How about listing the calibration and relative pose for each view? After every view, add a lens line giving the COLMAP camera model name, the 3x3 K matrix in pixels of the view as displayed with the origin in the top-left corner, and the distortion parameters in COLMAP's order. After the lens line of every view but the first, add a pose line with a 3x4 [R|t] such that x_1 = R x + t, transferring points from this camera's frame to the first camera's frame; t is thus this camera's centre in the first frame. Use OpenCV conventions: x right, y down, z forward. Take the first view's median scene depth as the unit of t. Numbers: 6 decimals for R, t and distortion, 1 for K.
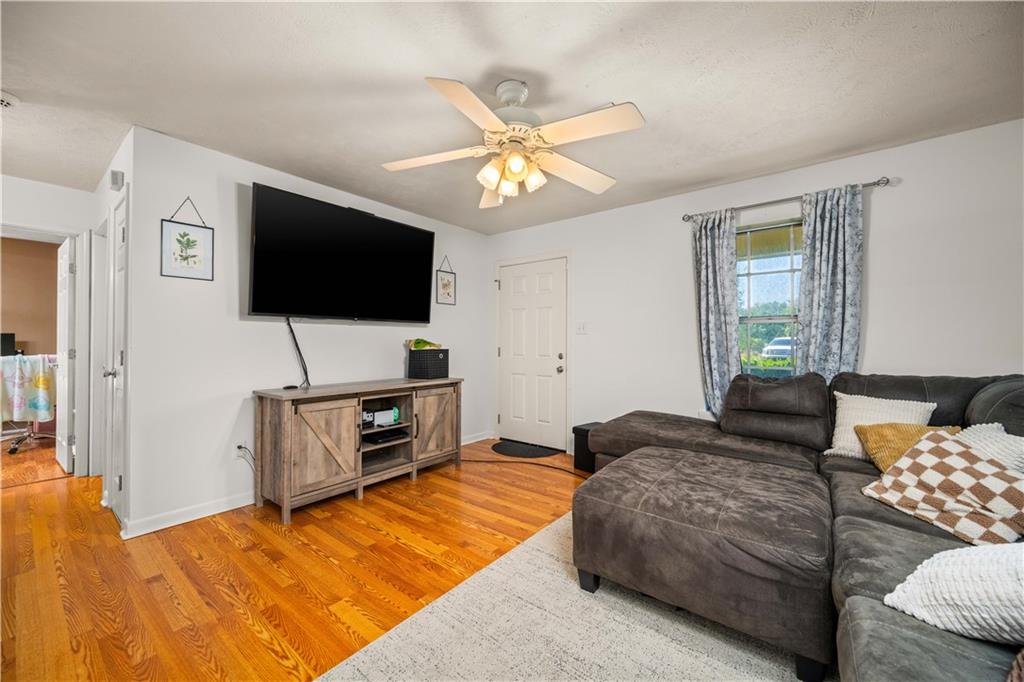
lens RADIAL K [[401.5, 0, 514.6], [0, 401.5, 338.7], [0, 0, 1]] dist [0.000565, -0.000168]
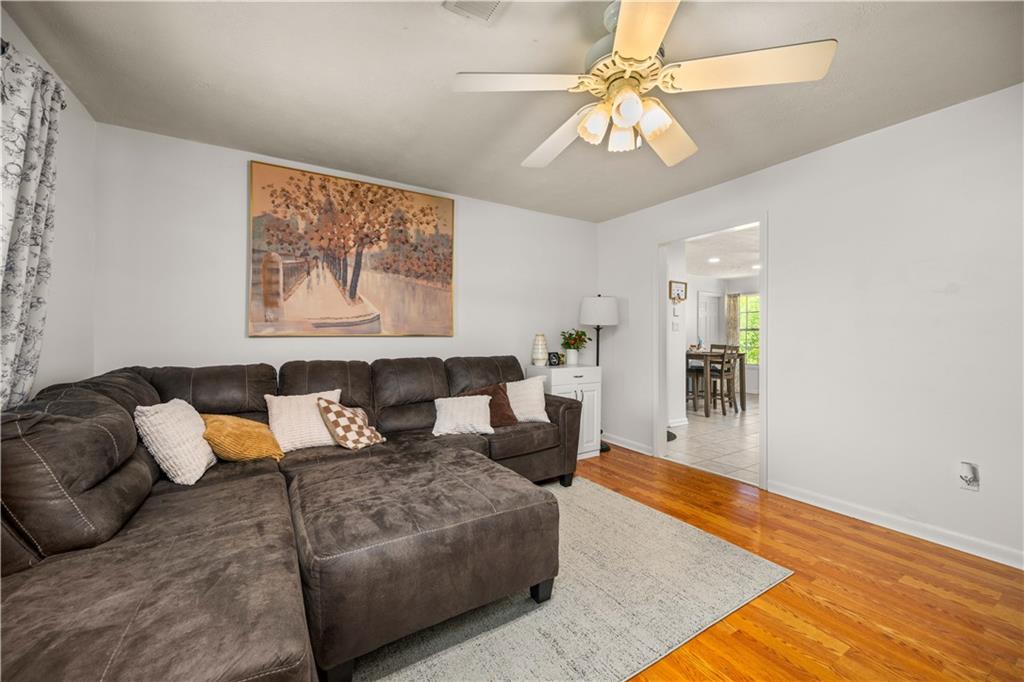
lens RADIAL K [[401.5, 0, 512.3], [0, 401.5, 337.3], [0, 0, 1]] dist [0.000565, -0.000168]
pose [[-0.937396, -0.000299, 0.348265, -0.041081], [-0.003609, 0.999954, -0.008856, 0.010977], [-0.348247, -0.009559, -0.937354, 0.975051]]
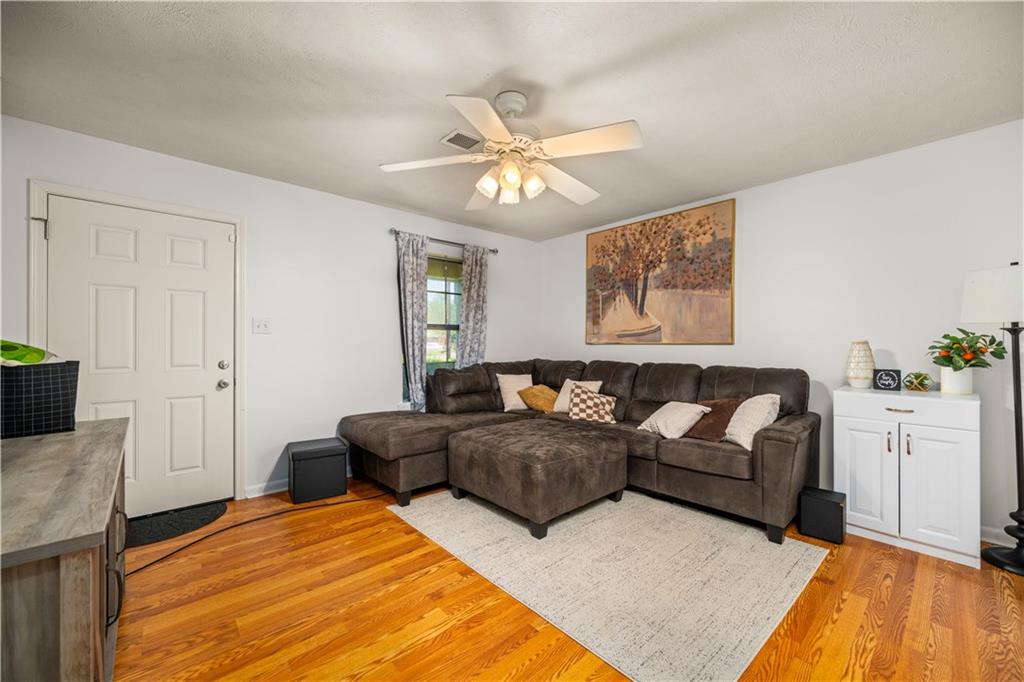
lens RADIAL K [[401.5, 0, 519.3], [0, 401.5, 344.4], [0, 0, 1]] dist [0.000565, -0.000168]
pose [[0.160707, -0.004689, 0.986991, -0.555375], [-0.008492, 0.999945, 0.006133, -0.000161], [-0.986966, -0.009367, 0.160658, 0.440411]]
